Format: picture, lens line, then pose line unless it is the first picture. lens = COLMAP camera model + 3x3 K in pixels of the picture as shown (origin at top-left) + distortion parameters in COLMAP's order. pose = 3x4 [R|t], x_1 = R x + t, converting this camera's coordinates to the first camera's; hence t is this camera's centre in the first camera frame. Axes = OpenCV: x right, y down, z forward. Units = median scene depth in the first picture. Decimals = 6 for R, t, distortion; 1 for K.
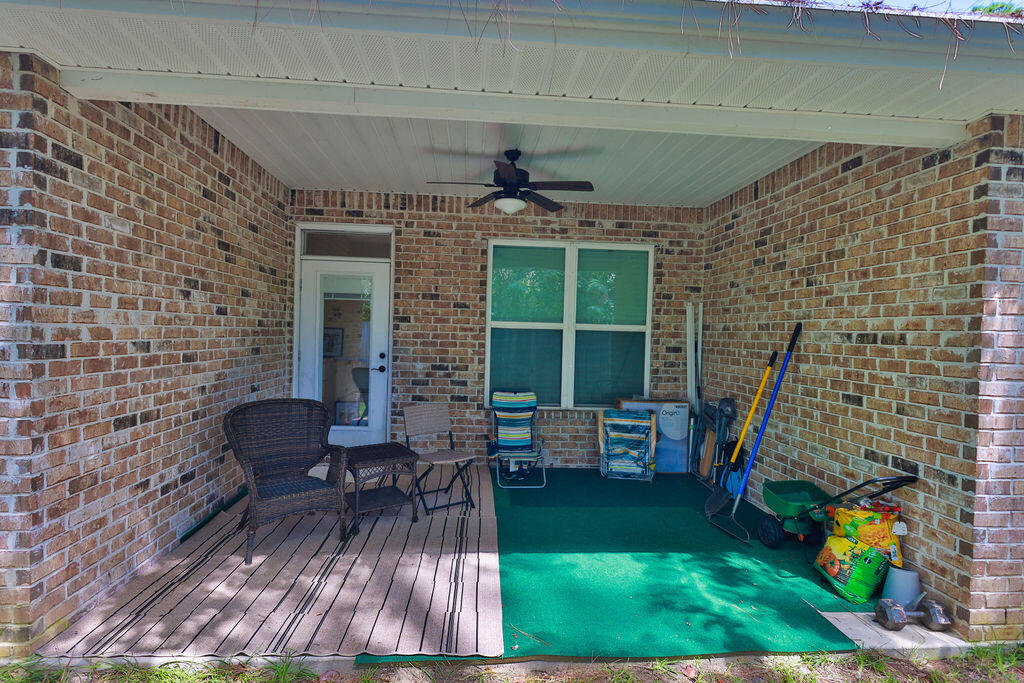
lens RADIAL K [[507.4, 0, 512.0], [0, 507.4, 341.5], [0, 0, 1]] dist [0.008289, -0.001079]
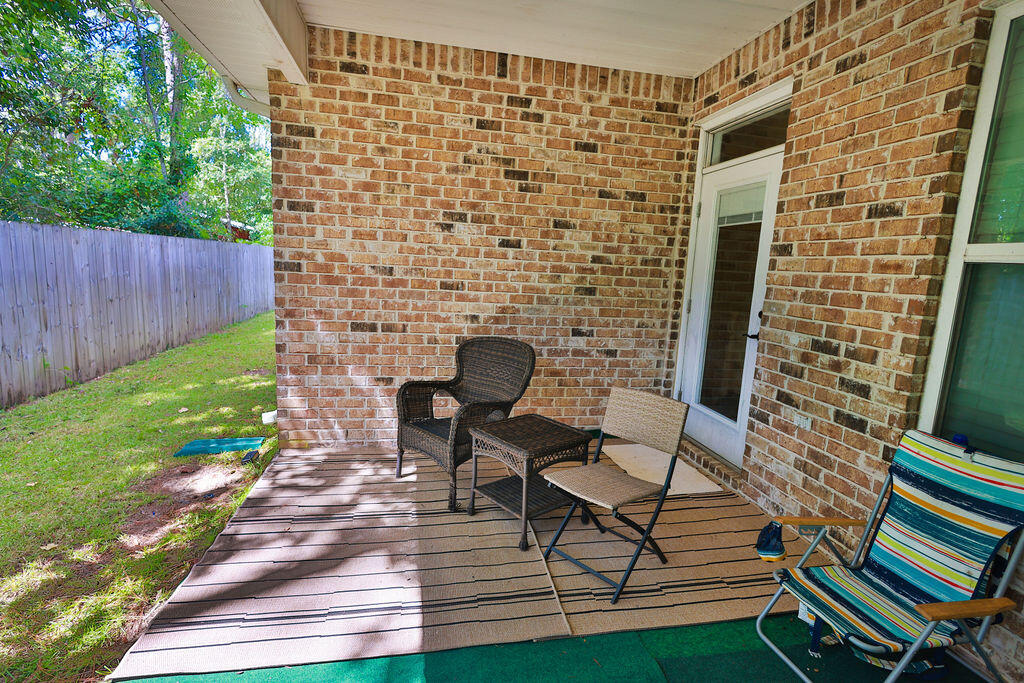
lens RADIAL K [[507.4, 0, 512.0], [0, 507.4, 341.5], [0, 0, 1]] dist [0.008289, -0.001079]
pose [[0.106660, 0.128099, -0.986009, 0.491810], [-0.064562, 0.990466, 0.121695, 0.009448], [0.992197, 0.050679, 0.113913, 1.045609]]
